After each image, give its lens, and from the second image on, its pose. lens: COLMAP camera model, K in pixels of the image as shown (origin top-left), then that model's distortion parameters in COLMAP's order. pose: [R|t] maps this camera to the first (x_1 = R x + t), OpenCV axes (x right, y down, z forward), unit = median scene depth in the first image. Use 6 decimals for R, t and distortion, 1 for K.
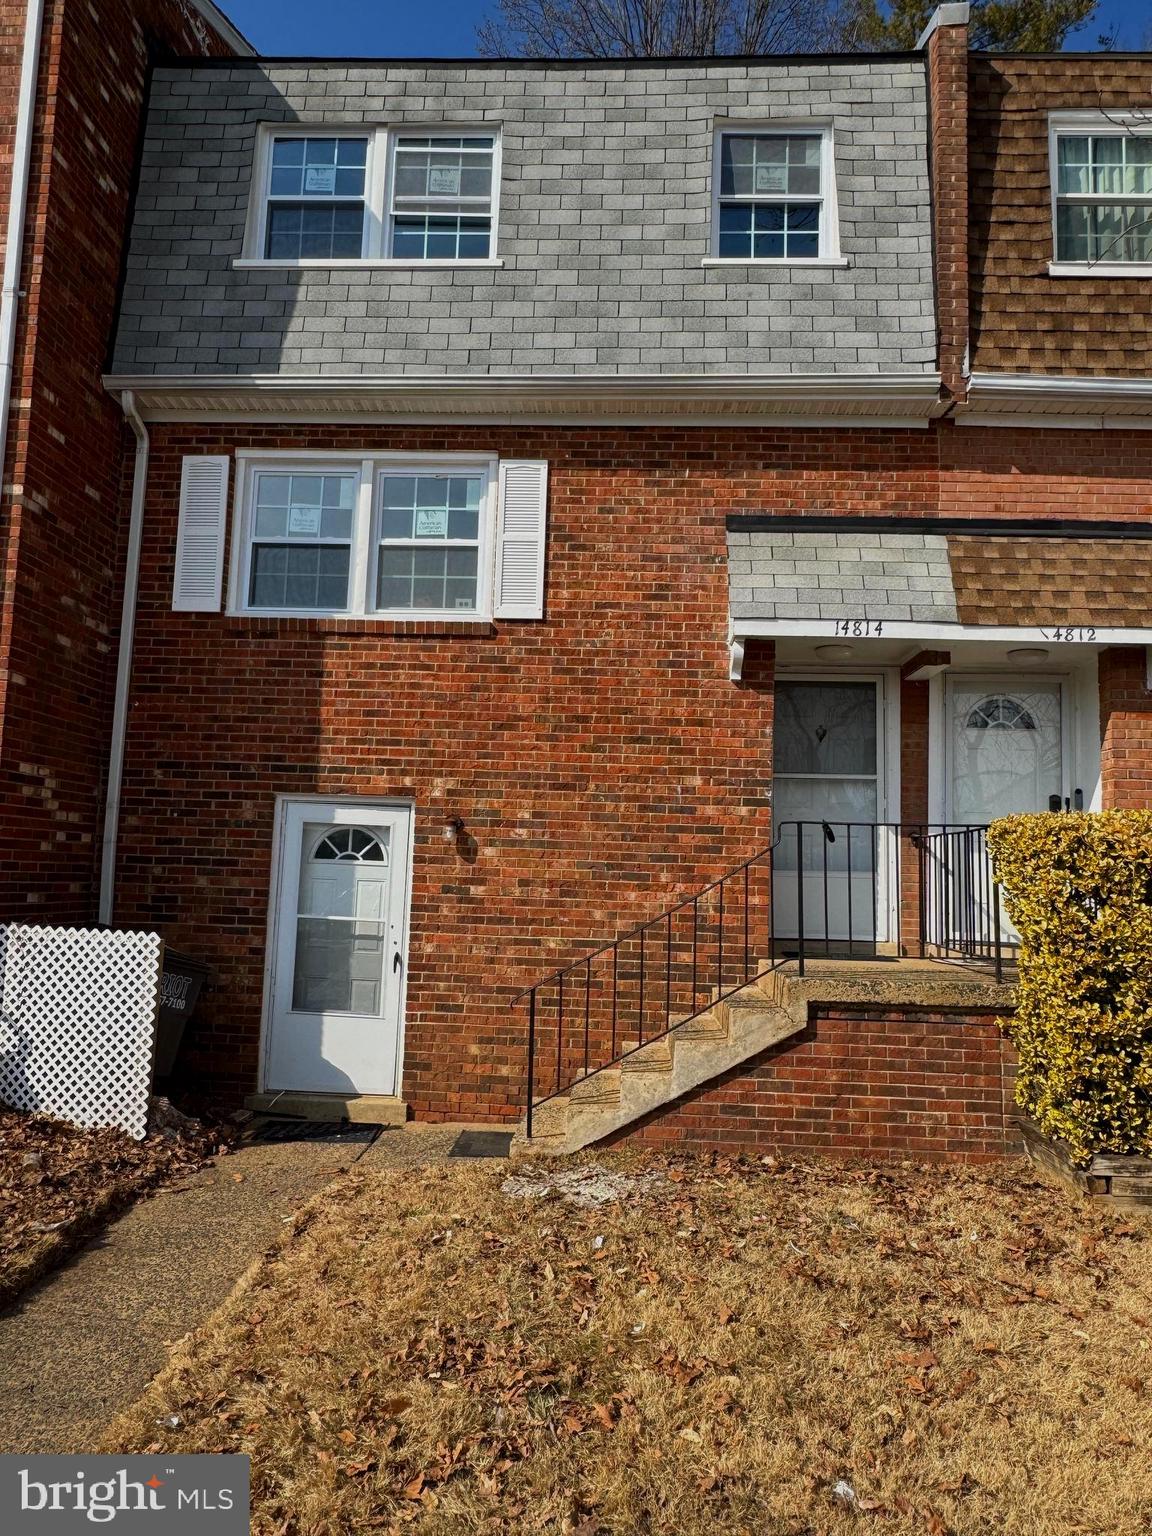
lens RADIAL K [[1085.5, 0, 573.1], [0, 1085.5, 761.9], [0, 0, 1]] dist [0.032729, -0.027973]
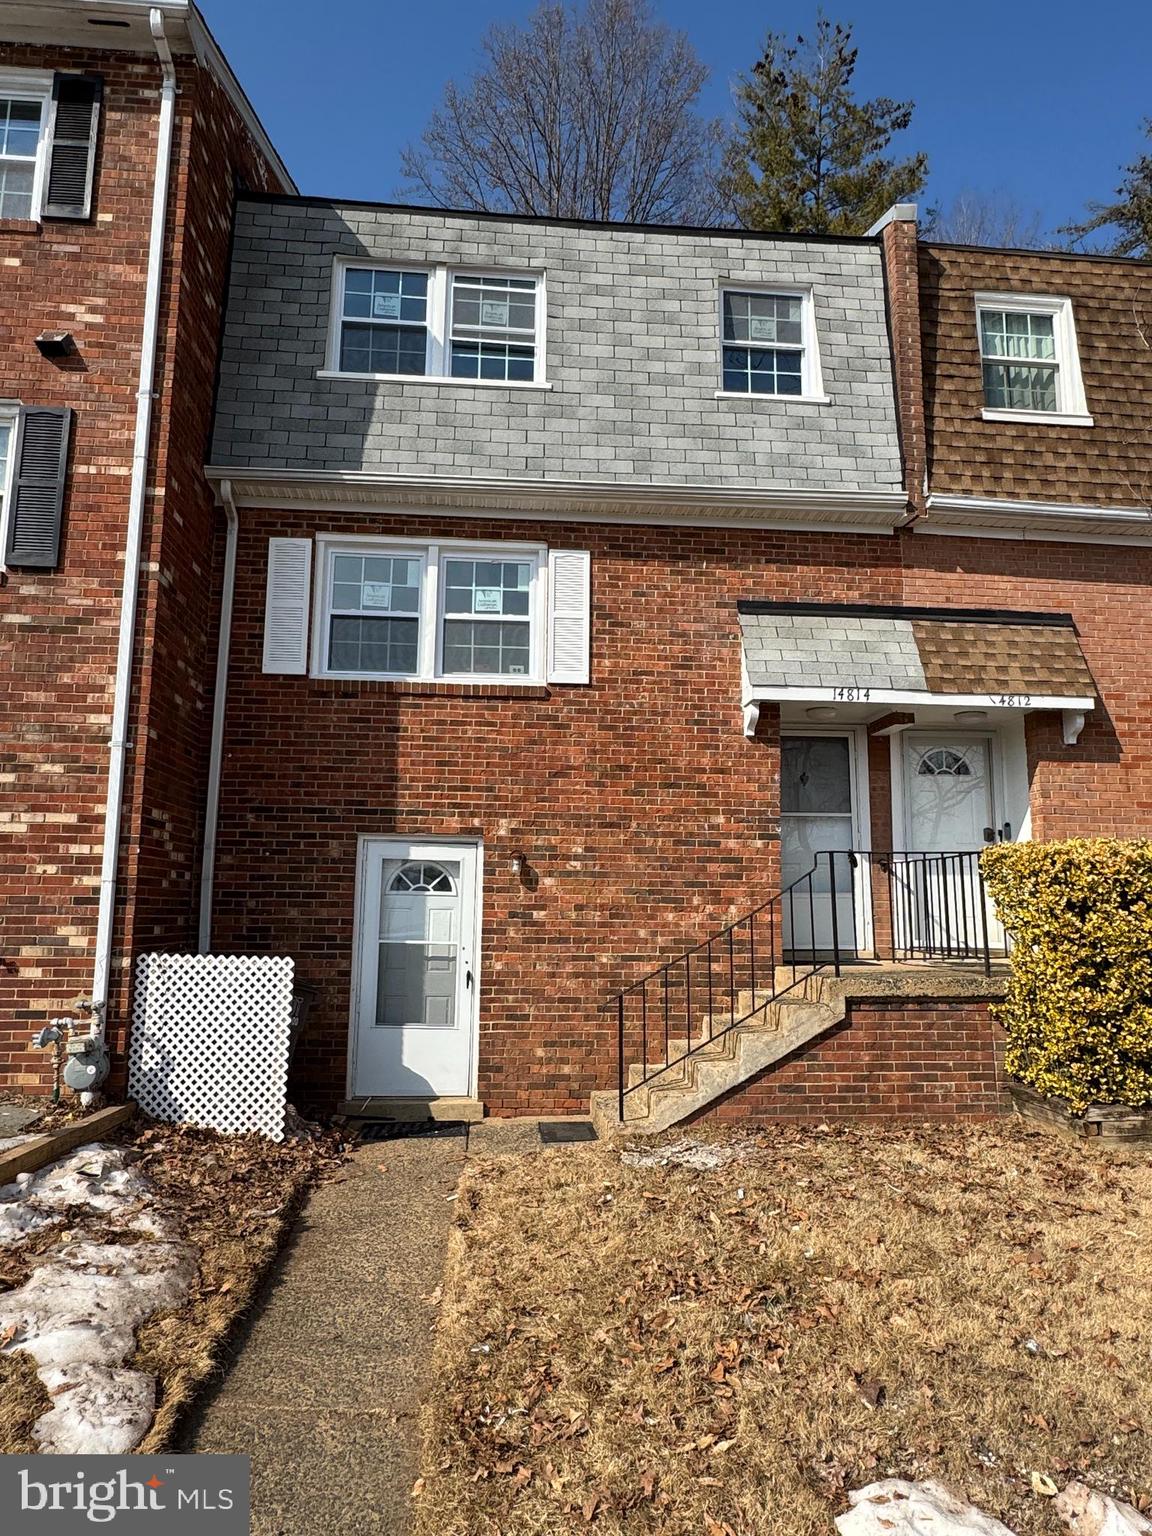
lens RADIAL K [[990.4, 0, 576.2], [0, 990.4, 766.8], [0, 0, 1]] dist [0.028480, -0.027649]
pose [[0.989713, -0.002420, 0.143045, -0.199499], [0.007651, 0.999321, -0.036028, -0.002035], [-0.142861, 0.036752, 0.989060, -0.064538]]
